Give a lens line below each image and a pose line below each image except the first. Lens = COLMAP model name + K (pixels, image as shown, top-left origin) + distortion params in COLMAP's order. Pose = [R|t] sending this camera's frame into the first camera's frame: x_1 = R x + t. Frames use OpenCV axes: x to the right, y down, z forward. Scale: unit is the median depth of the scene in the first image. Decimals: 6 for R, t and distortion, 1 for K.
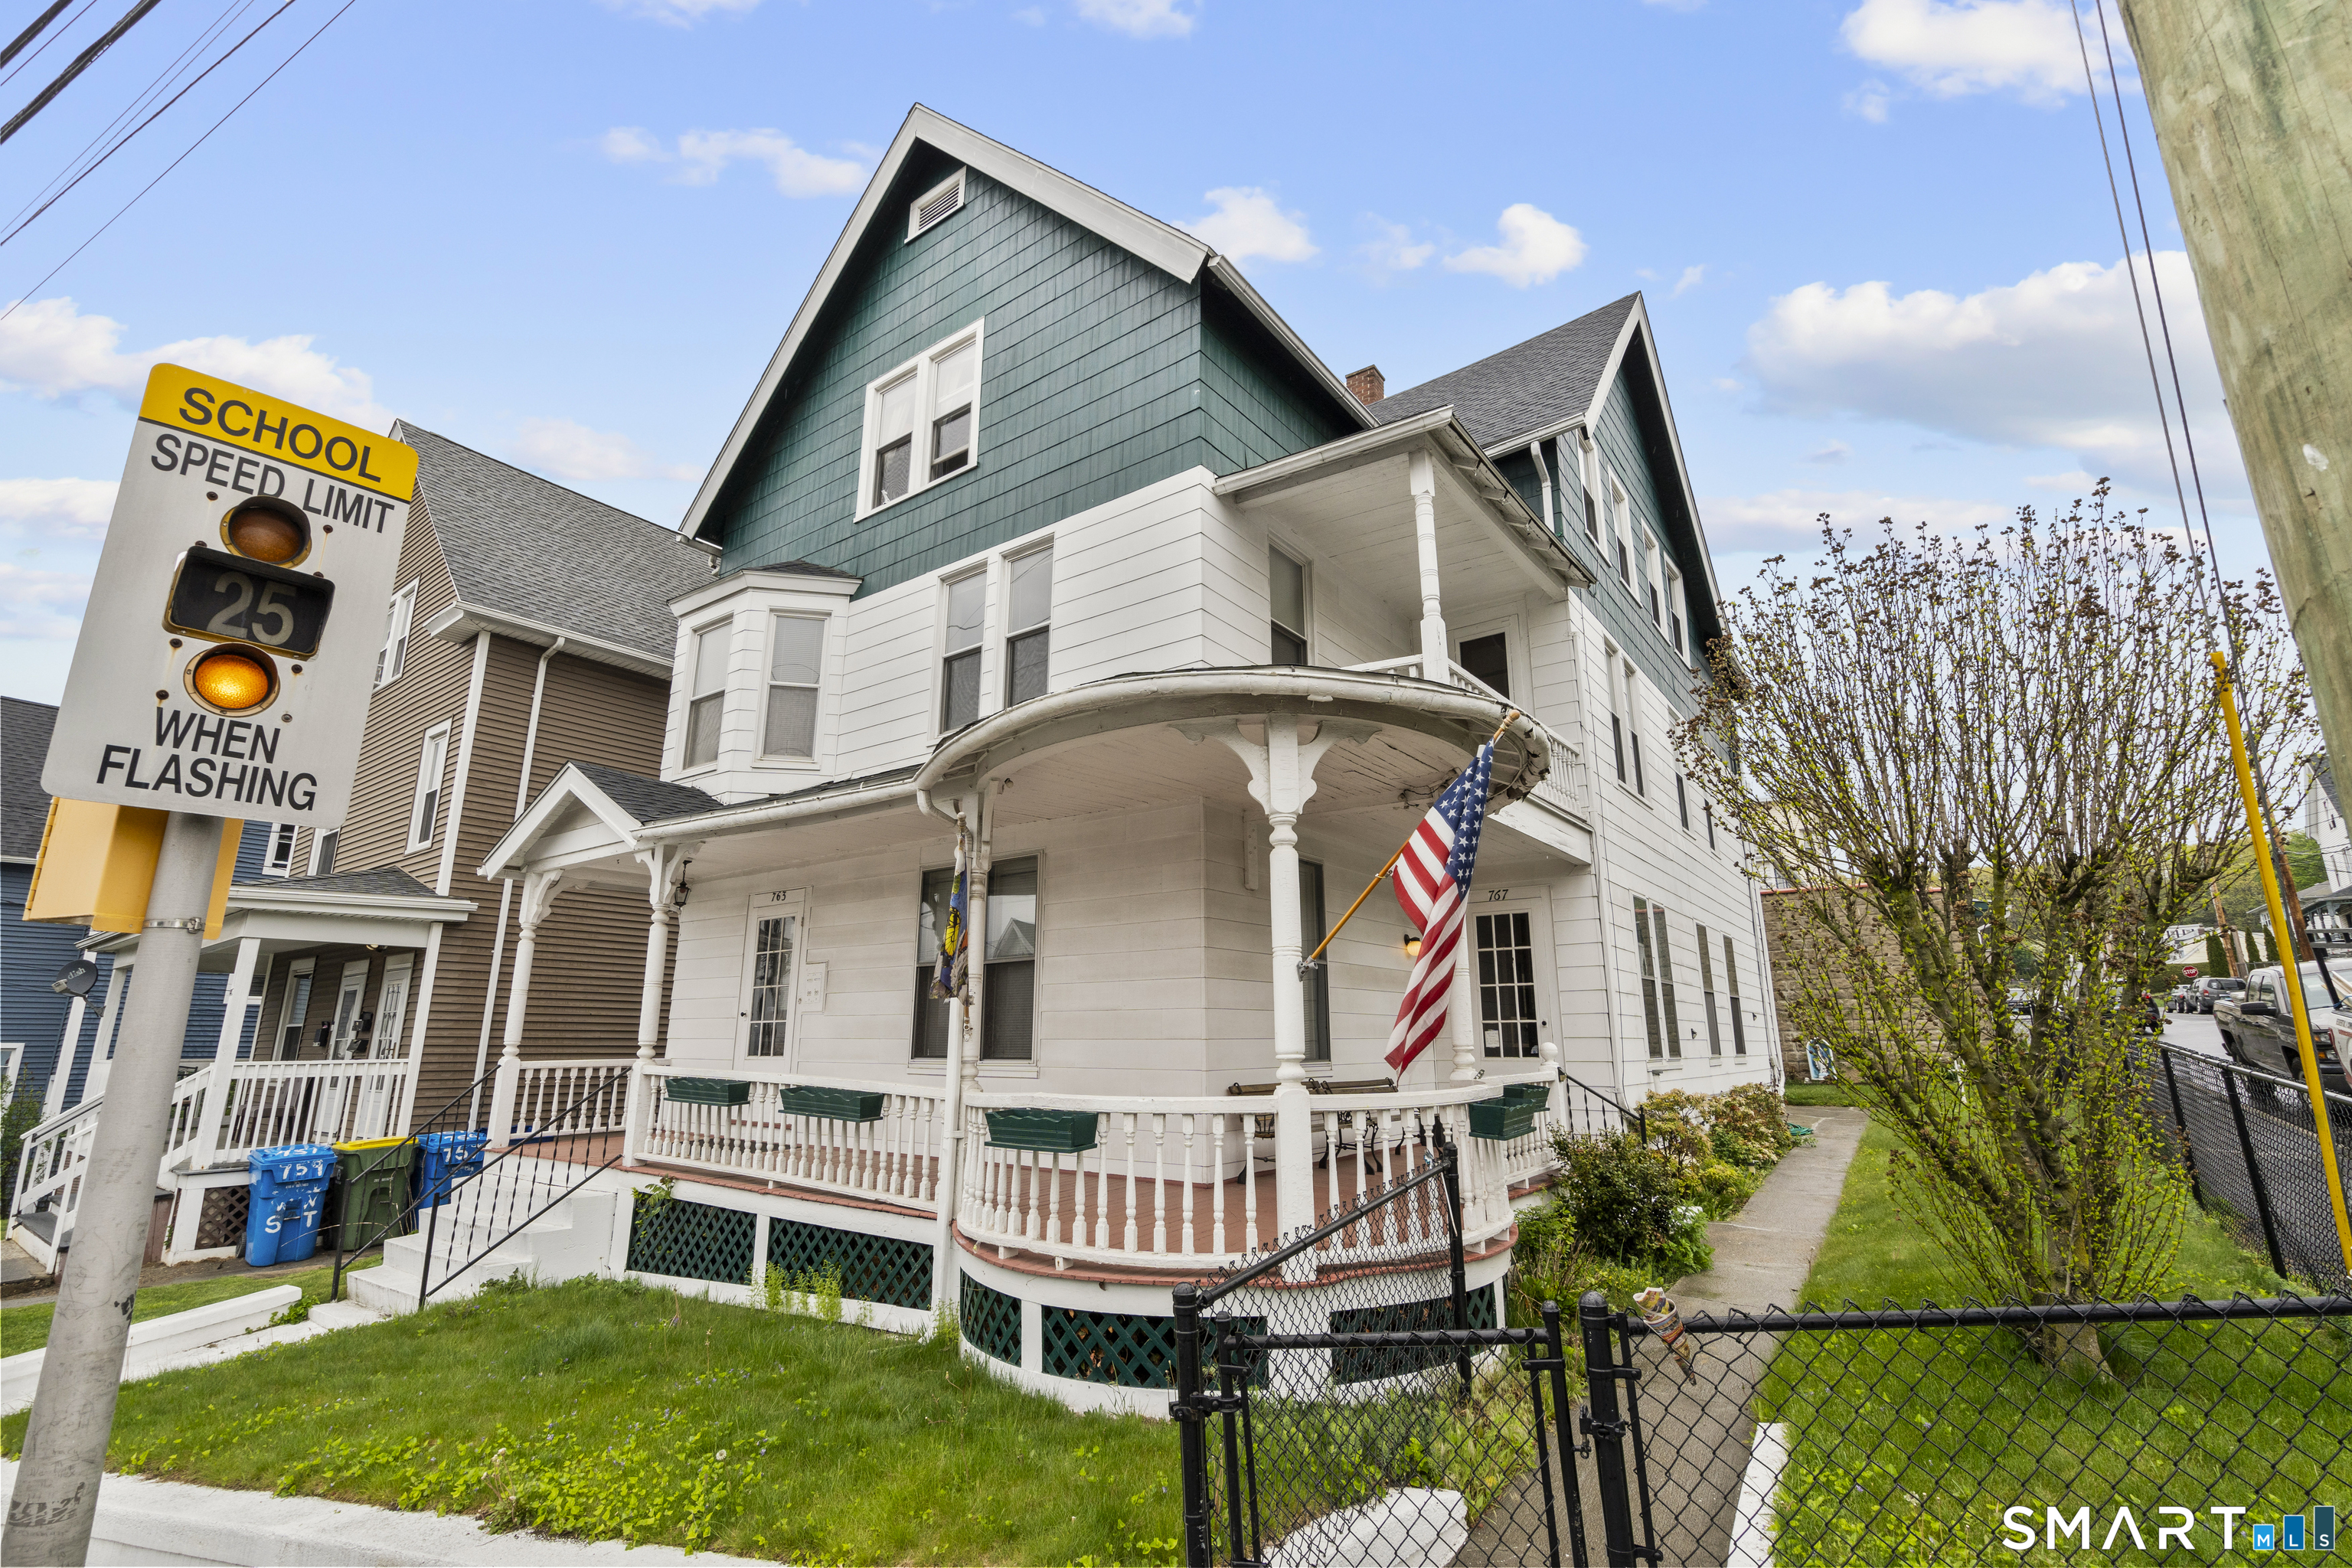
lens RADIAL K [[1067.2, 0, 1176.0], [0, 1067.2, 784.0], [0, 0, 1]] dist [-0.001395, 0.000227]
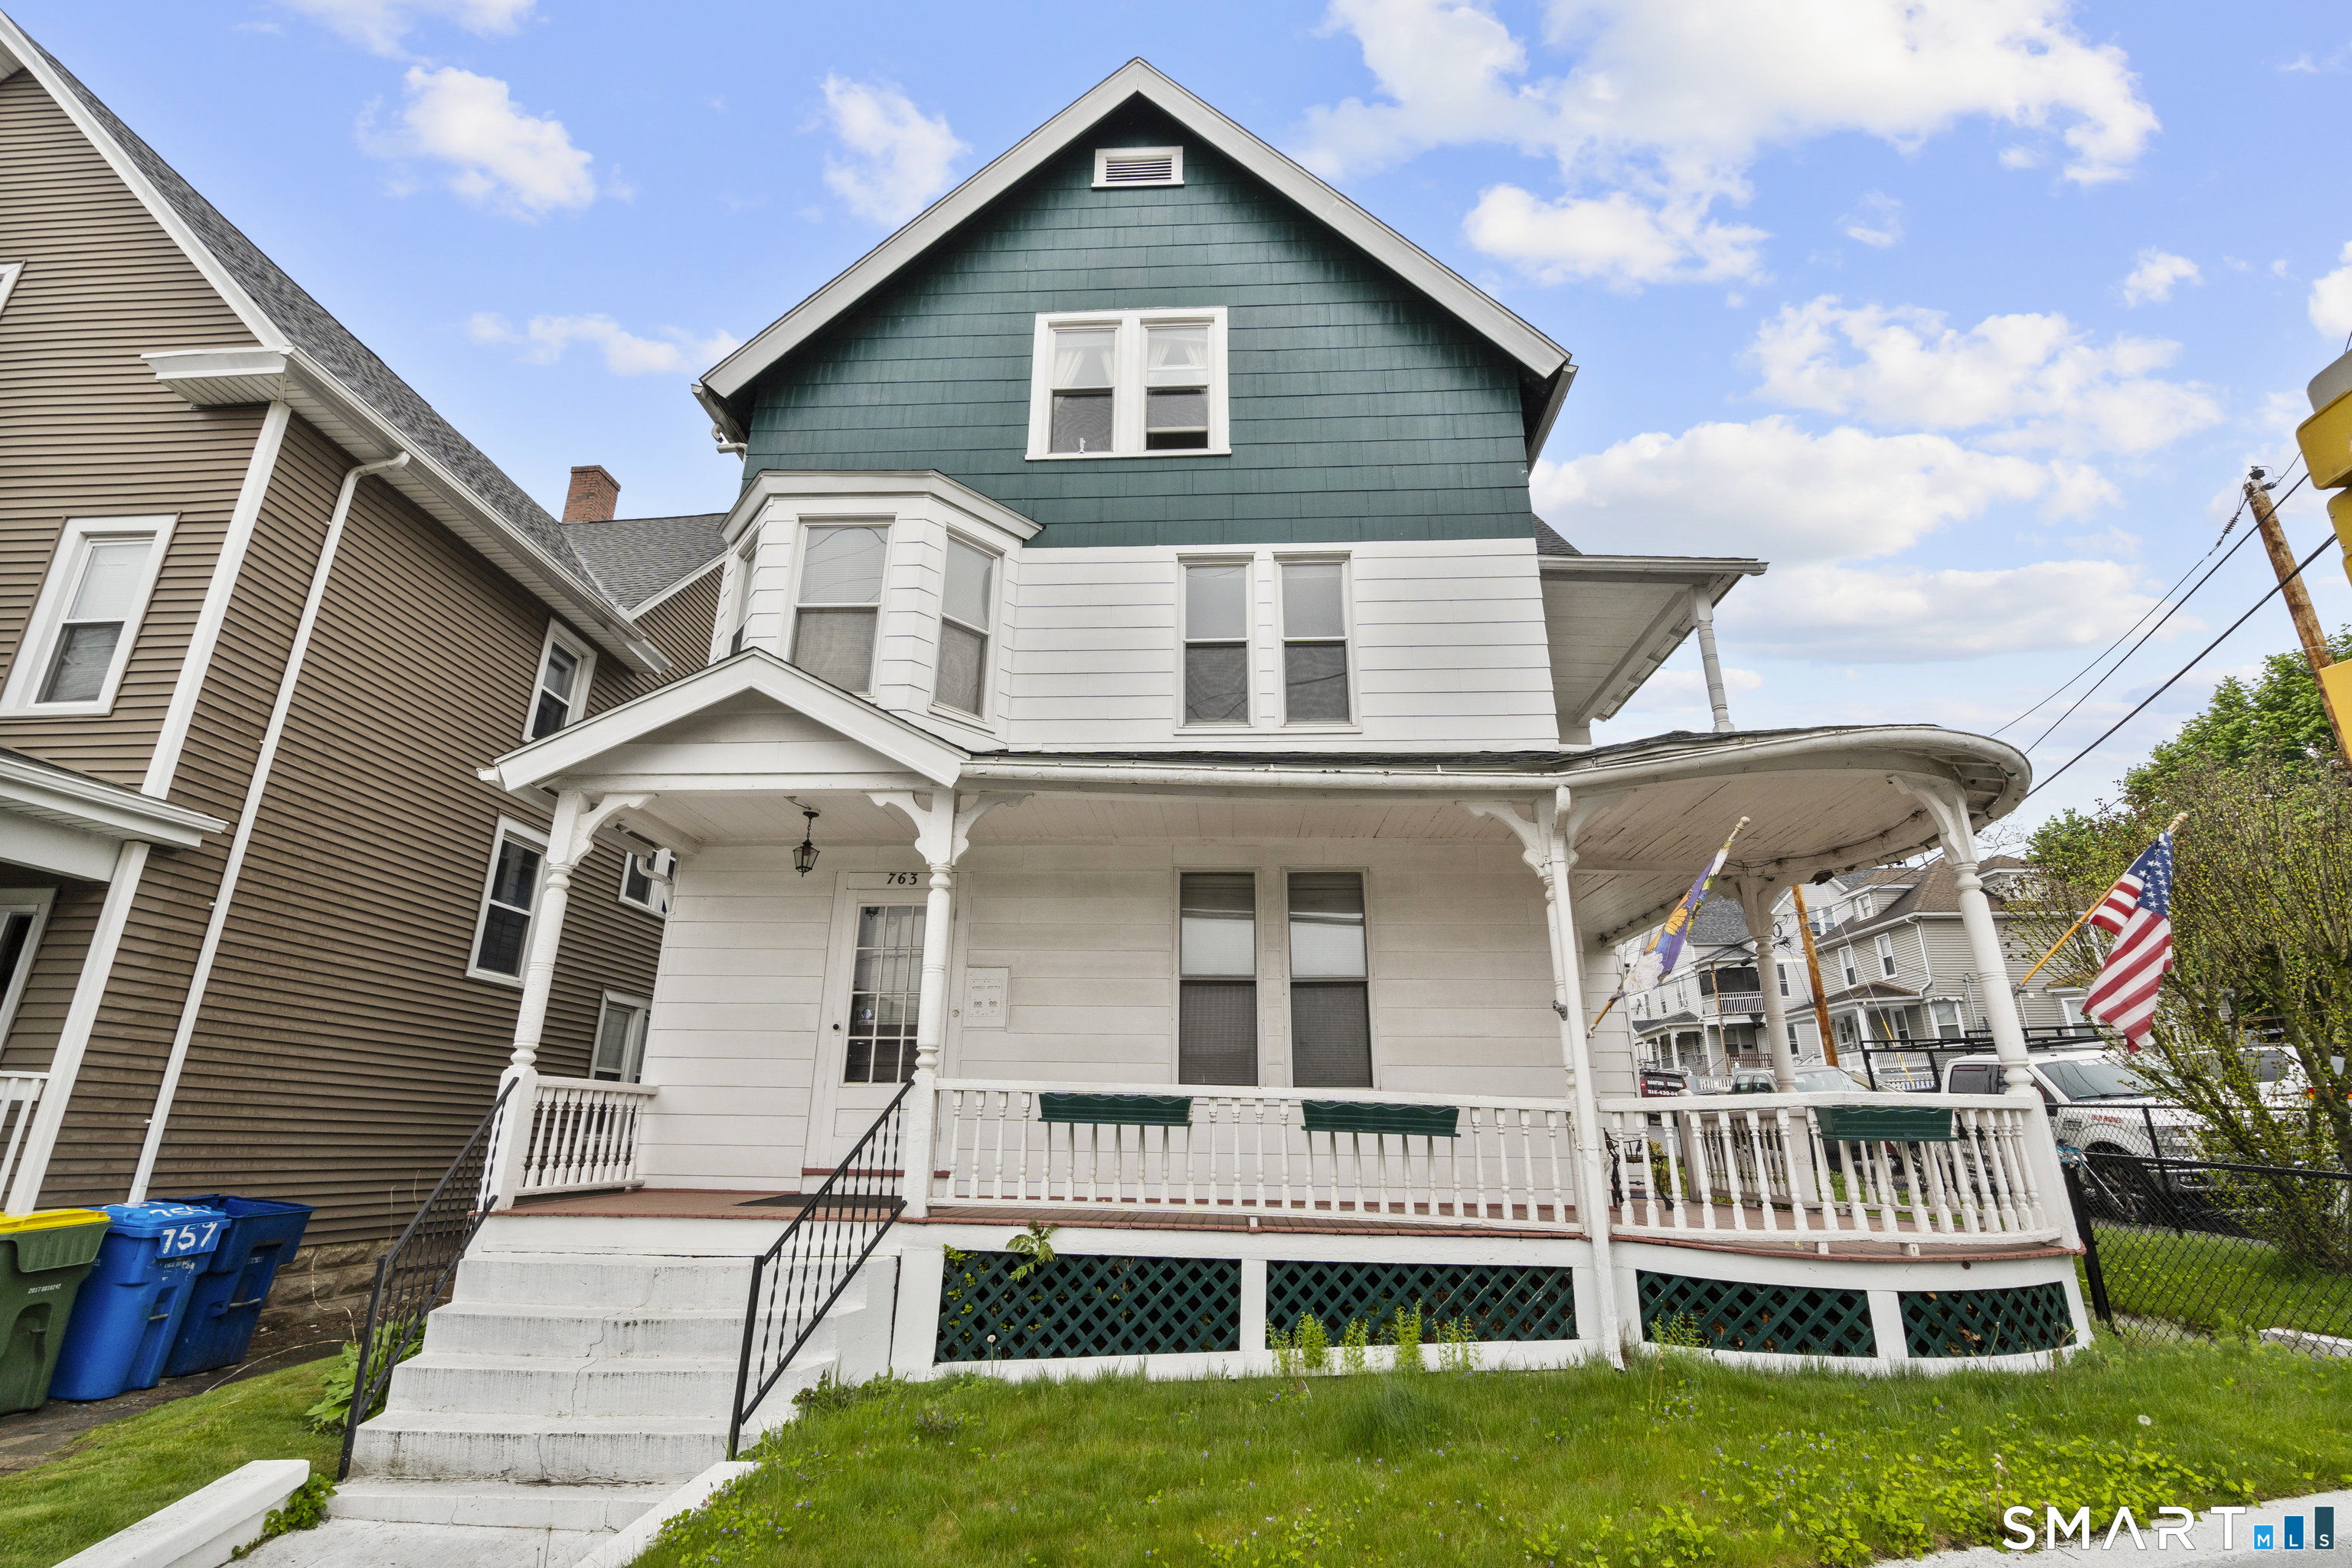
lens RADIAL K [[1072.6, 0, 1176.0], [0, 1072.6, 784.0], [0, 0, 1]] dist [-0.006662, 0.002185]
pose [[0.828517, 0.186074, 0.528144, -0.729564], [-0.142631, 0.982192, -0.122293, 0.120094], [-0.541494, 0.025992, 0.840302, 0.257954]]
